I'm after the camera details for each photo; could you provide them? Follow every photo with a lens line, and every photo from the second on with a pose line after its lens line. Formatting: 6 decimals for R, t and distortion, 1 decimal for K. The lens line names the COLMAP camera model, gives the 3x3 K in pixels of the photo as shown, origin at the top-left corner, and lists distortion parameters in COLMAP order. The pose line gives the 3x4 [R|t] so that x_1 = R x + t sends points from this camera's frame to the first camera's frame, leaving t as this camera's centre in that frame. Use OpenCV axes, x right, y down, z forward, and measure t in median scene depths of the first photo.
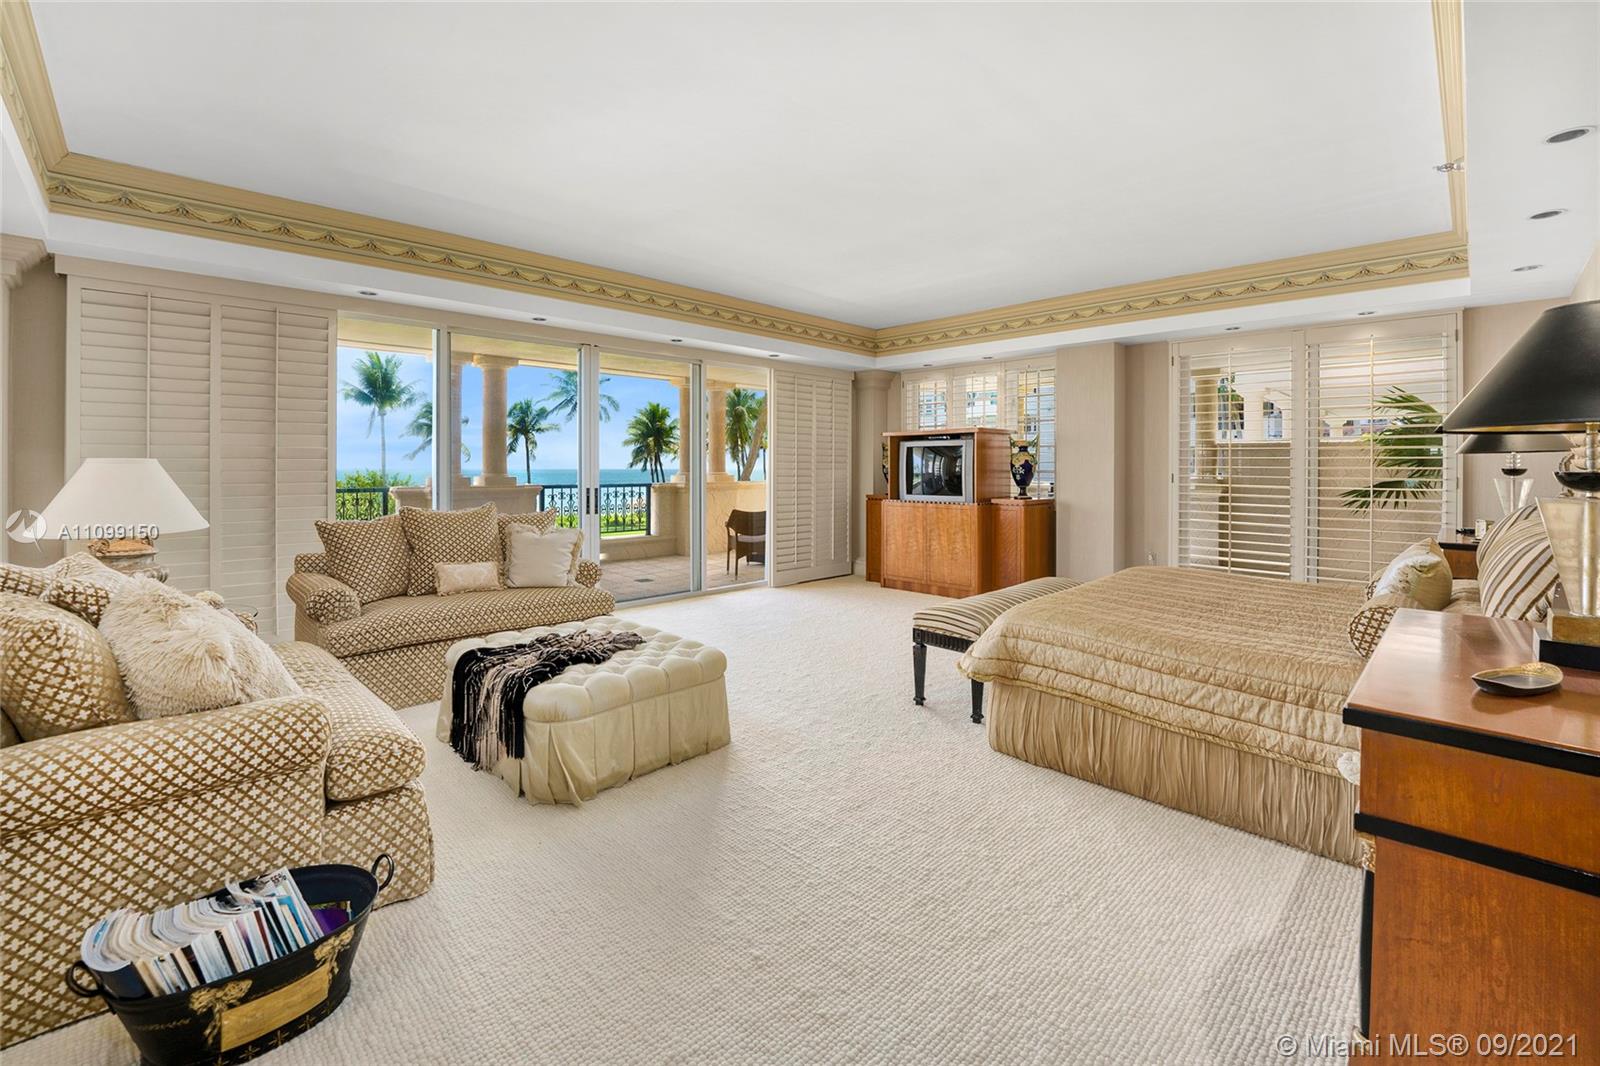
lens RADIAL K [[675.0, 0, 798.3], [0, 675.0, 466.2], [0, 0, 1]] dist [-0.020412, -0.000155]
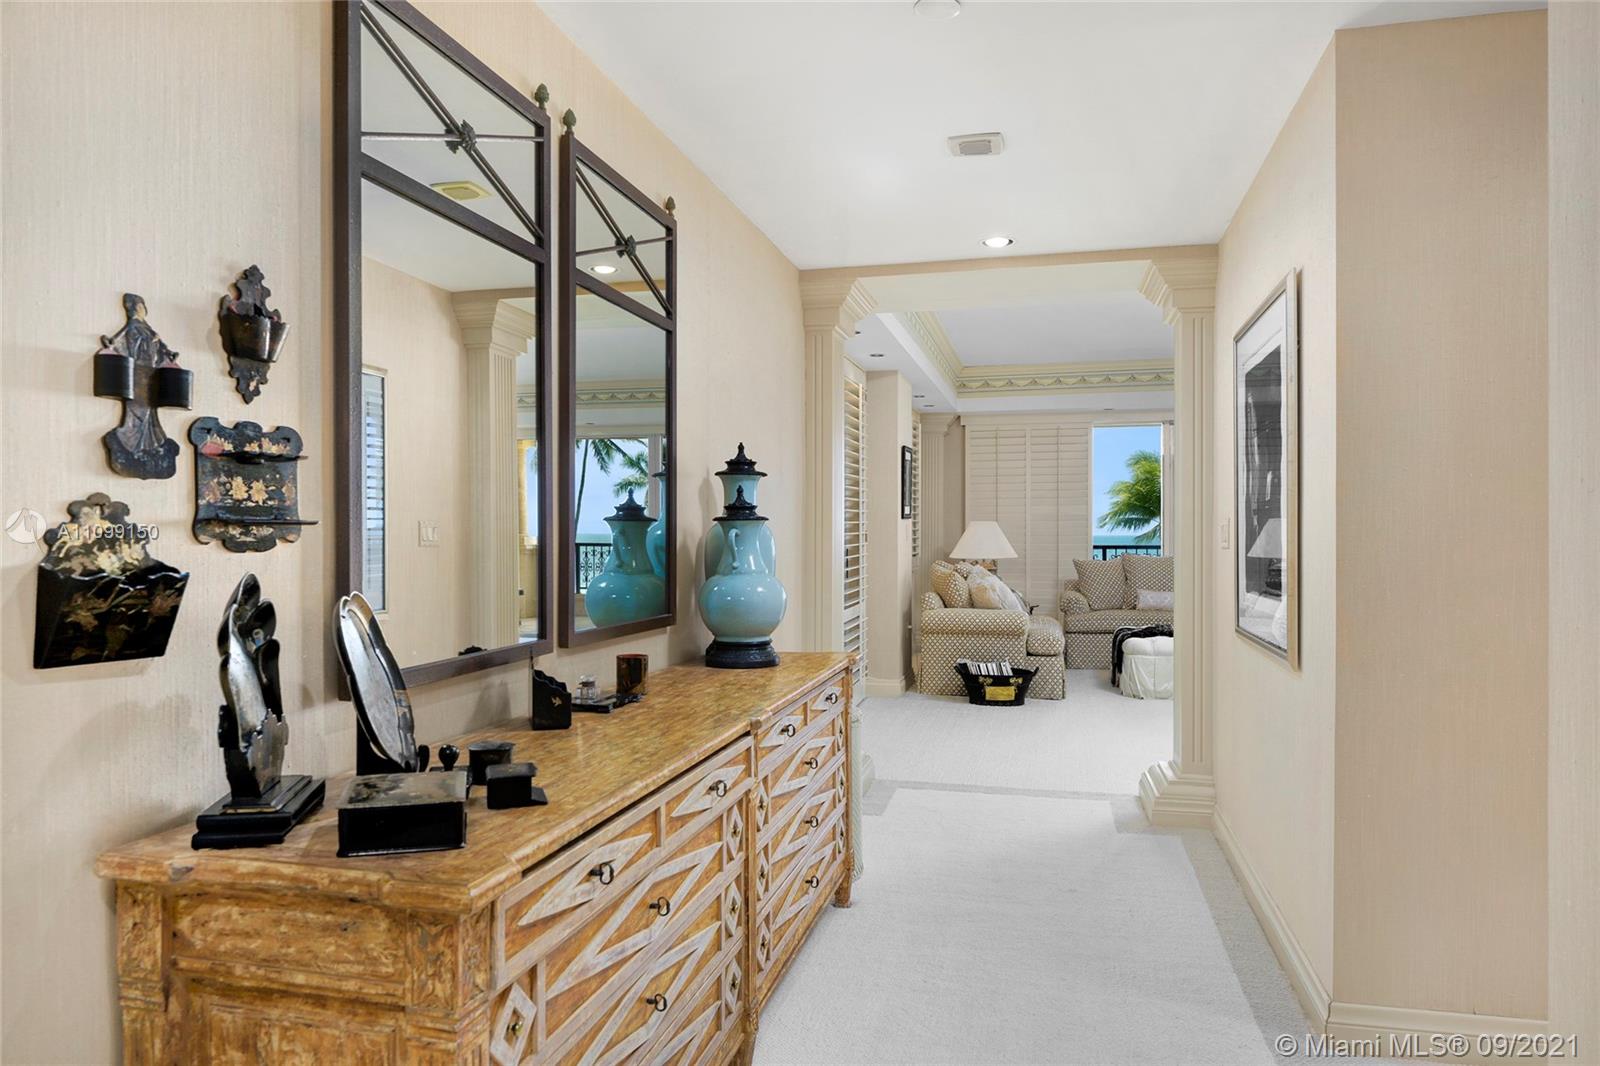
lens RADIAL K [[1055.6, 0, 800.0], [0, 1055.6, 533.0], [0, 0, 1]] dist [0.000062, -0.000188]
pose [[0.526444, -0.001873, -0.850208, 2.343237], [0.002015, 0.999998, -0.000955, 0.042976], [0.850207, -0.001210, 0.526446, -1.932809]]
